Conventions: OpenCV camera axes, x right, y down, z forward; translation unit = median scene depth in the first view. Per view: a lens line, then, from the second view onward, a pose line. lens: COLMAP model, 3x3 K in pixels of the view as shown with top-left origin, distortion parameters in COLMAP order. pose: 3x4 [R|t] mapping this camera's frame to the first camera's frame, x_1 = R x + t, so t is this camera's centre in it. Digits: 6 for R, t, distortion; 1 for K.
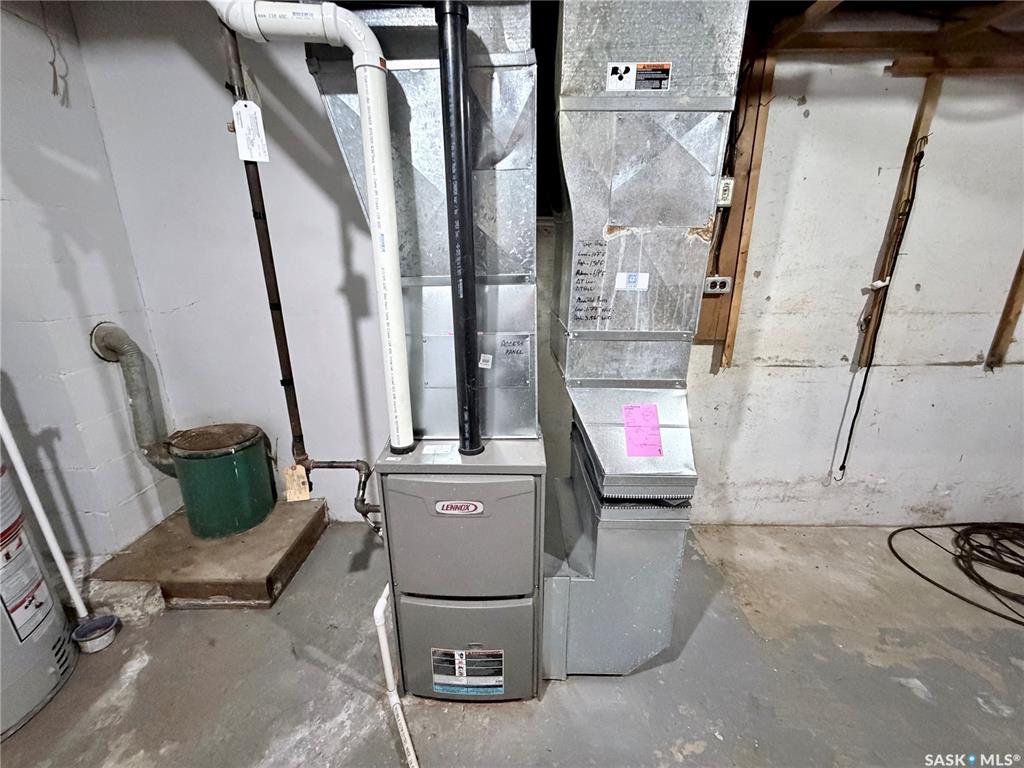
lens RADIAL K [[408.0, 0, 511.8], [0, 408.0, 385.1], [0, 0, 1]] dist [0.001240, 0.000011]
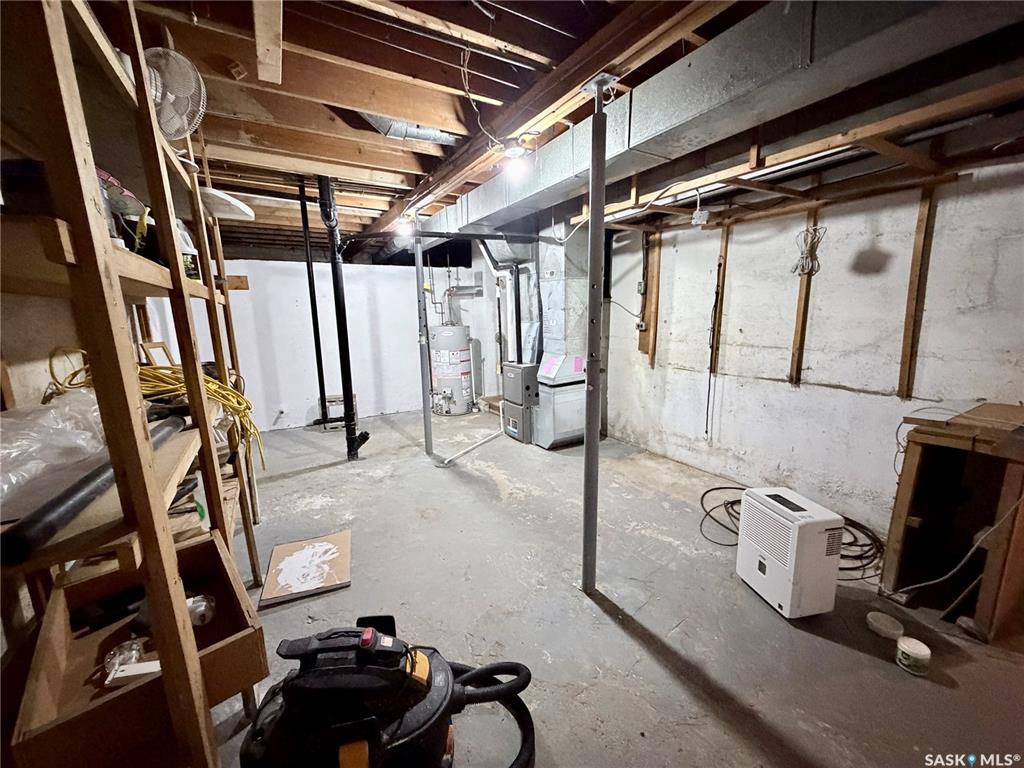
lens RADIAL K [[408.0, 0, 512.0], [0, 408.0, 389.0], [0, 0, 1]] dist [0.001240, 0.000011]
pose [[0.524528, 0.156091, -0.836962, 2.109566], [-0.228851, 0.972720, 0.037987, 0.173576], [0.820059, 0.171614, 0.545941, -0.769523]]
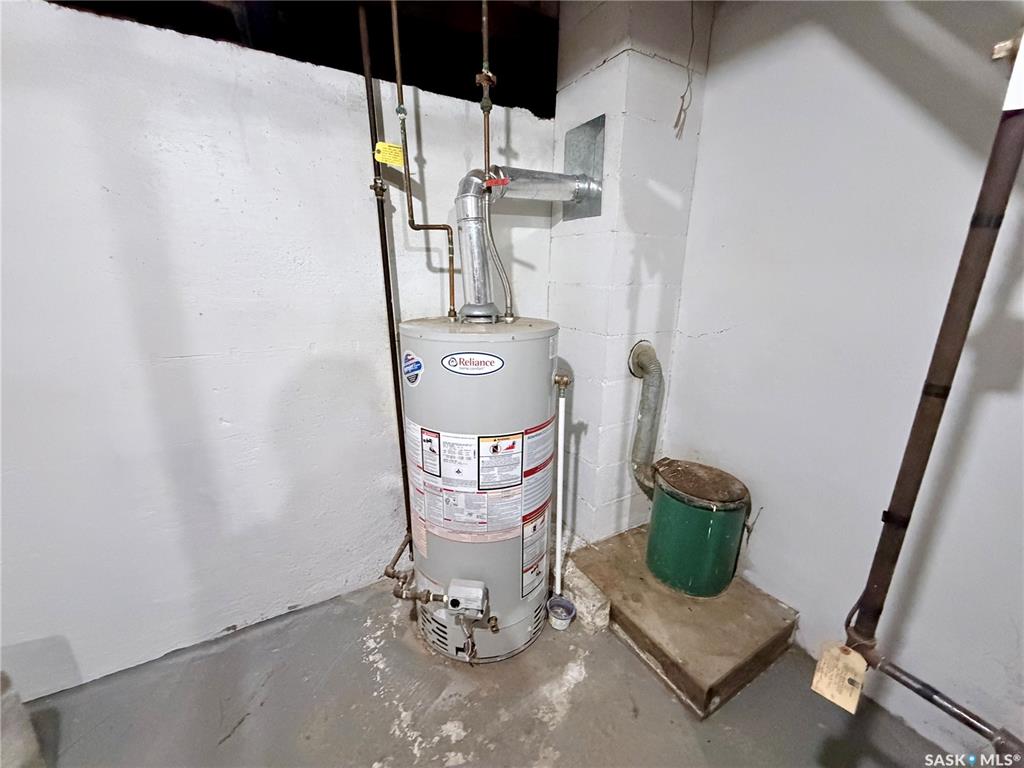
lens RADIAL K [[408.0, 0, 513.4], [0, 408.0, 382.7], [0, 0, 1]] dist [0.001240, 0.000011]
pose [[0.510742, 0.229850, -0.828439, -0.263465], [-0.258609, 0.960046, 0.106929, -0.072939], [0.819917, 0.159629, 0.549777, 0.157949]]
